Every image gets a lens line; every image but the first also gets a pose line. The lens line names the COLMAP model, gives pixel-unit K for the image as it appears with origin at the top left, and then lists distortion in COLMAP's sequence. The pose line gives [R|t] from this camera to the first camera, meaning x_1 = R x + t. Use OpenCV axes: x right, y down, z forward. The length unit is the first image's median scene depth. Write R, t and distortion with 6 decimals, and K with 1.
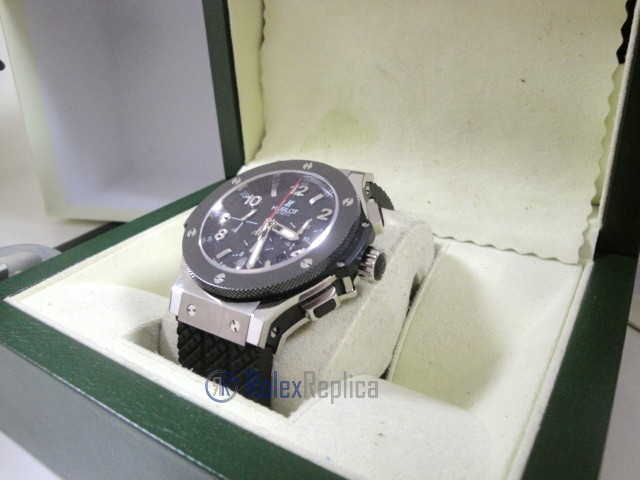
lens RADIAL K [[526.9, 0, 321.4], [0, 526.9, 236.0], [0, 0, 1]] dist [-0.185363, 0.157092]
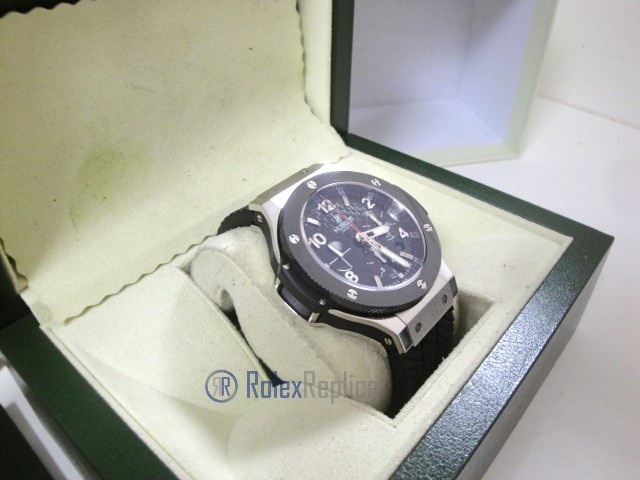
lens RADIAL K [[526.9, 0, 321.4], [0, 526.9, 236.0], [0, 0, 1]] dist [-0.185363, 0.157092]
pose [[0.144955, -0.569581, 0.809053, -0.806825], [0.423712, 0.774653, 0.469448, -0.467155], [-0.894123, 0.274756, 0.353628, 0.560381]]
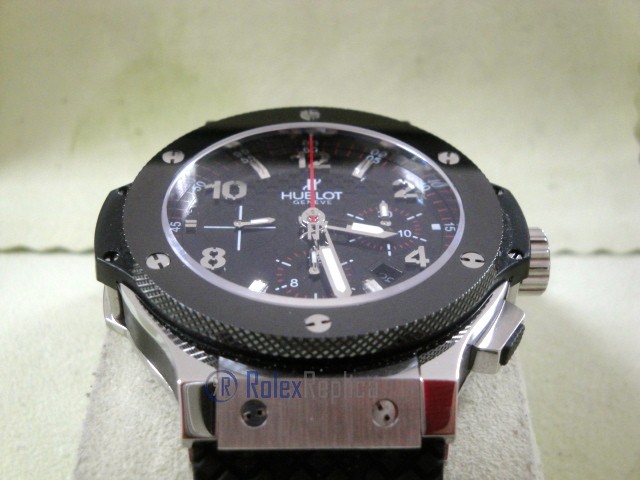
lens RADIAL K [[1002.4, 0, 320.0], [0, 1002.4, 240.0], [0, 0, 1]] dist [-0.004210, 0.693467]
pose [[0.826242, -0.110433, 0.552385, -0.493325], [0.196812, 0.975391, -0.099386, 0.072157], [-0.527816, 0.190833, 0.827643, 0.189978]]
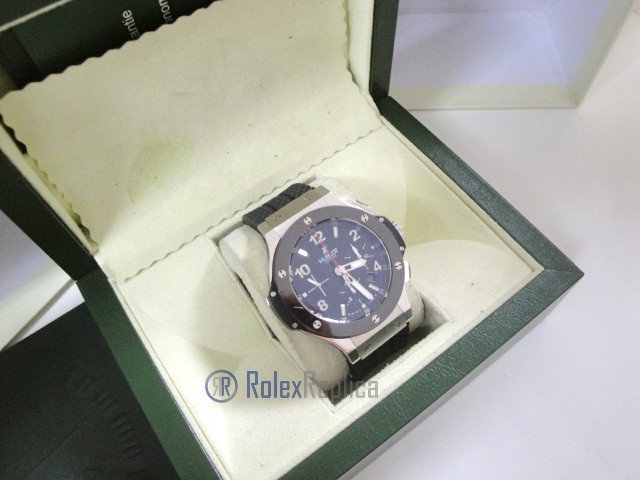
lens RADIAL K [[526.9, 0, 321.4], [0, 526.9, 236.0], [0, 0, 1]] dist [-0.185363, 0.157092]
pose [[0.362242, -0.791847, 0.491690, -0.588087], [0.420884, 0.609635, 0.671715, -0.835671], [-0.831648, -0.036379, 0.554111, 0.226632]]
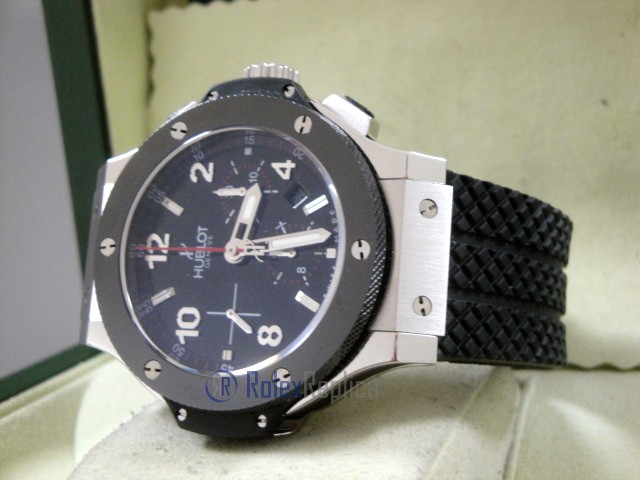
lens RADIAL K [[1002.4, 0, 320.0], [0, 1002.4, 240.0], [0, 0, 1]] dist [-0.004210, 0.693467]
pose [[-0.267405, -0.791405, 0.549702, -0.581764], [0.929253, -0.060878, 0.364393, -0.272784], [-0.254918, 0.608253, 0.751695, 0.118373]]
